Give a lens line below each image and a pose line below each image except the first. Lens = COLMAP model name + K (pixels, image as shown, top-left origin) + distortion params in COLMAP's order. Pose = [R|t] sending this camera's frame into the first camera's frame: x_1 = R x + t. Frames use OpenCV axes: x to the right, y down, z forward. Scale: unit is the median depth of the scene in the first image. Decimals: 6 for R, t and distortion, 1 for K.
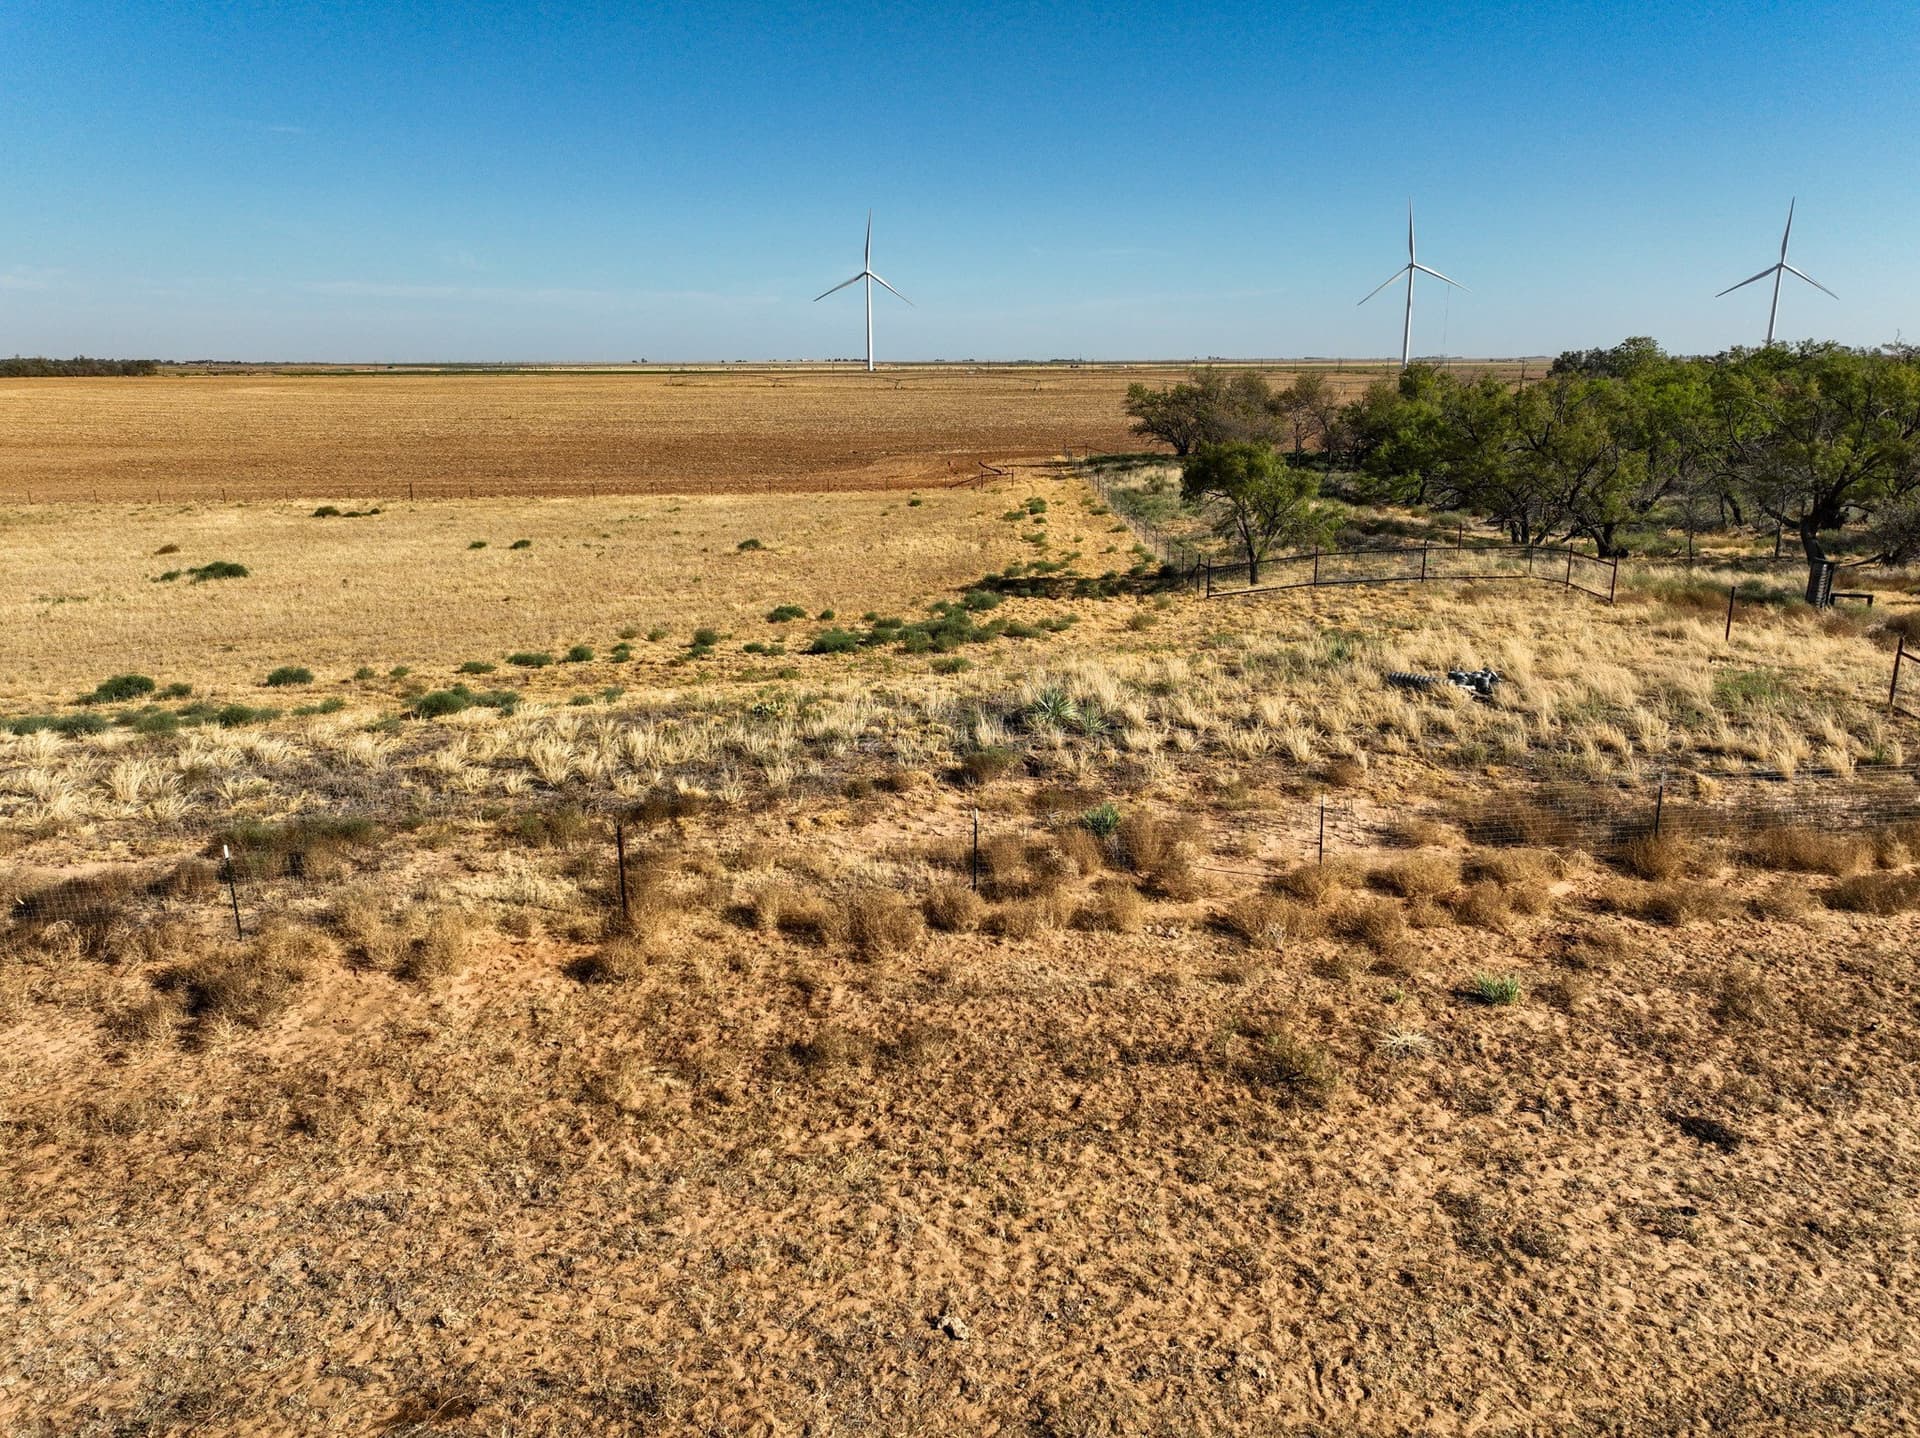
lens RADIAL K [[1350.2, 0, 958.3], [0, 1350.2, 710.0], [0, 0, 1]] dist [0.001937, 0.012608]
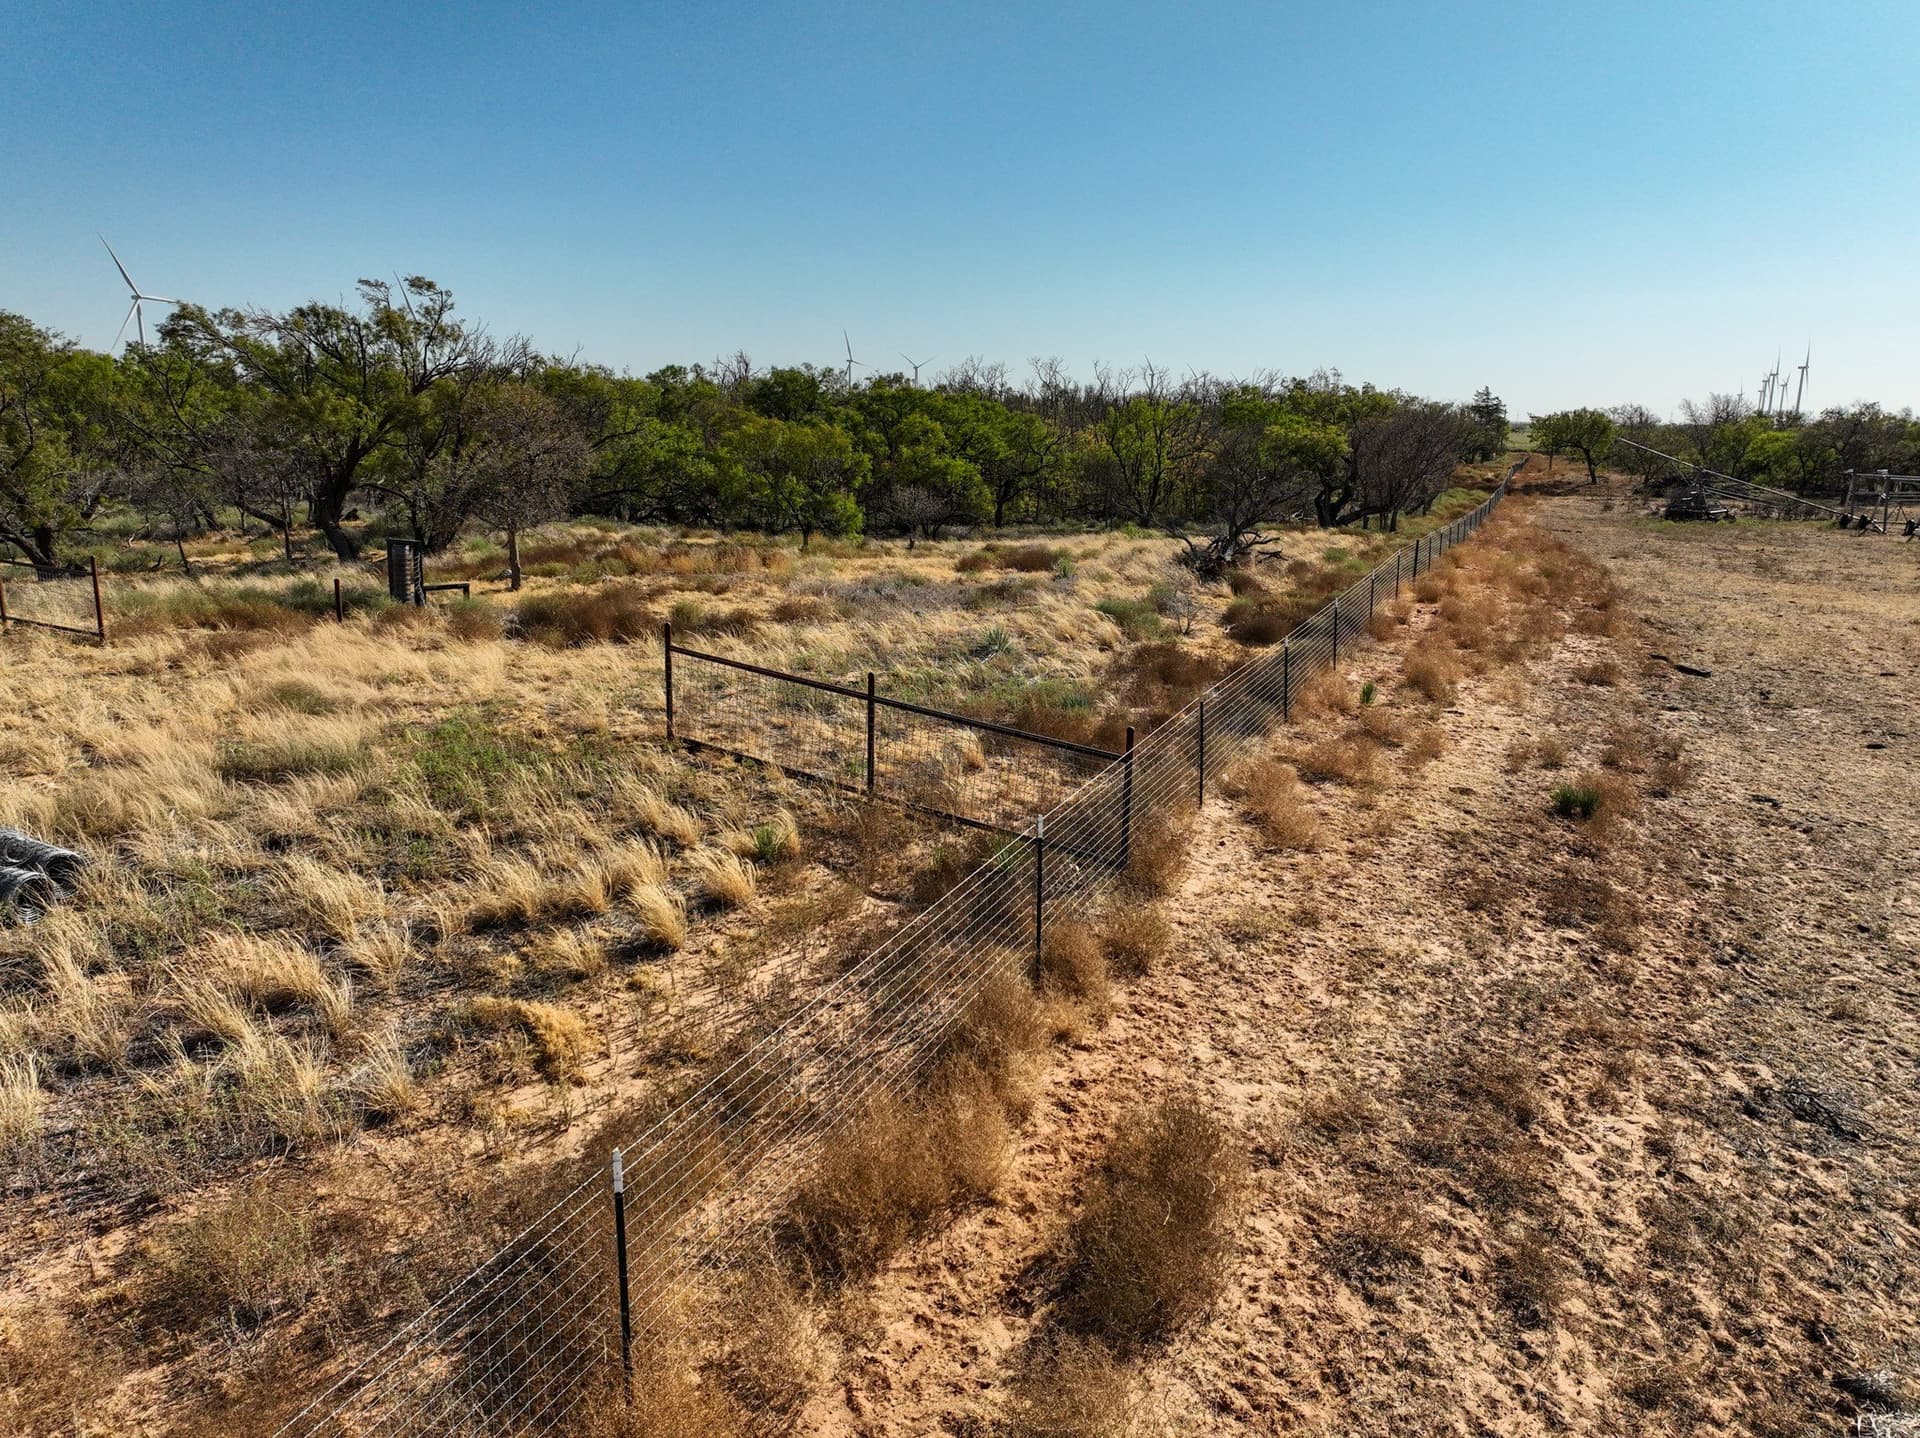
lens RADIAL K [[1350.2, 0, 958.3], [0, 1350.2, 710.0], [0, 0, 1]] dist [0.001937, 0.012608]
pose [[0.492956, -0.175587, 0.852153, 0.266730], [0.199479, 0.976144, 0.085740, -0.043327], [-0.846878, 0.127720, 0.516221, 0.630536]]
